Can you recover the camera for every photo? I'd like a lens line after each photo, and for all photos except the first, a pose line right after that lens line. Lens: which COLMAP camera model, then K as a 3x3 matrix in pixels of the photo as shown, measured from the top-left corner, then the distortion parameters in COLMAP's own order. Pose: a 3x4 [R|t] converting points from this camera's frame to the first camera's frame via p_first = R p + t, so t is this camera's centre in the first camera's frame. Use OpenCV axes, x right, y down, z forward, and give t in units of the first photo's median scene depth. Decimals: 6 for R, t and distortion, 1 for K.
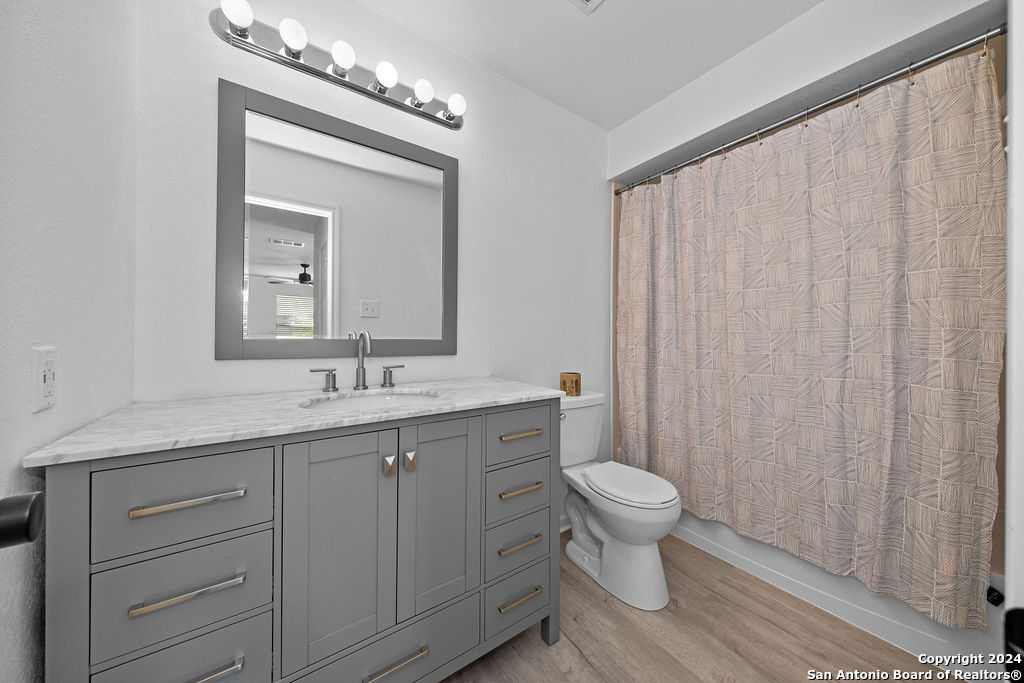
lens RADIAL K [[347.7, 0, 516.8], [0, 347.7, 333.1], [0, 0, 1]] dist [0.010262, -0.006237]
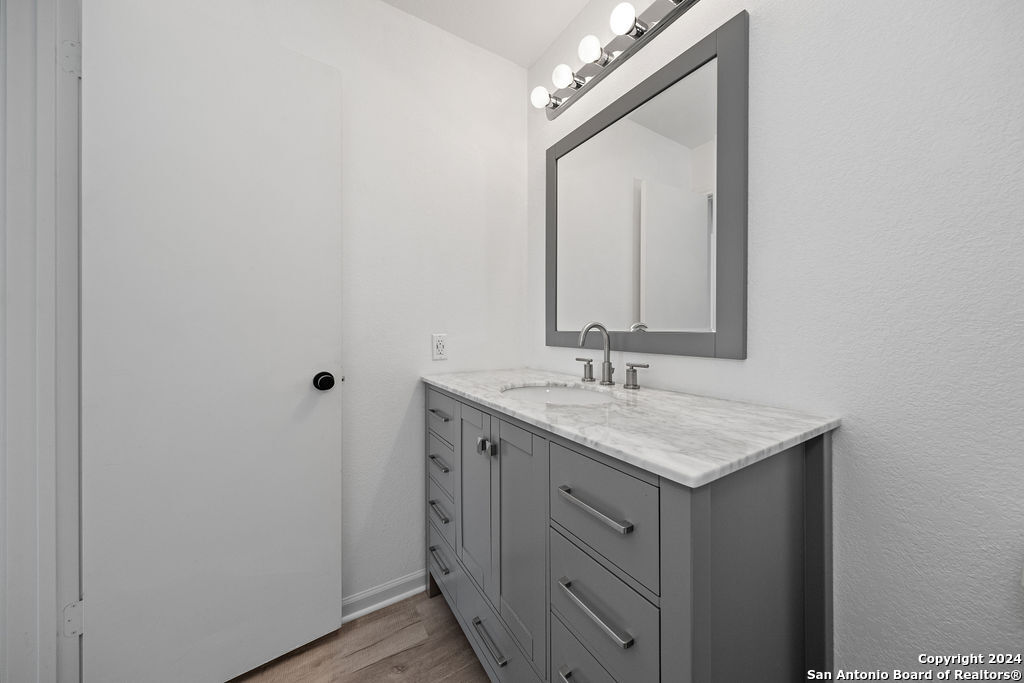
lens RADIAL K [[347.7, 0, 516.8], [0, 347.7, 333.1], [0, 0, 1]] dist [0.010262, -0.006237]
pose [[-0.053288, 0.003611, -0.998573, 0.497306], [0.010178, 0.999943, 0.003073, 0.018028], [0.998527, -0.010000, -0.053322, 0.817951]]
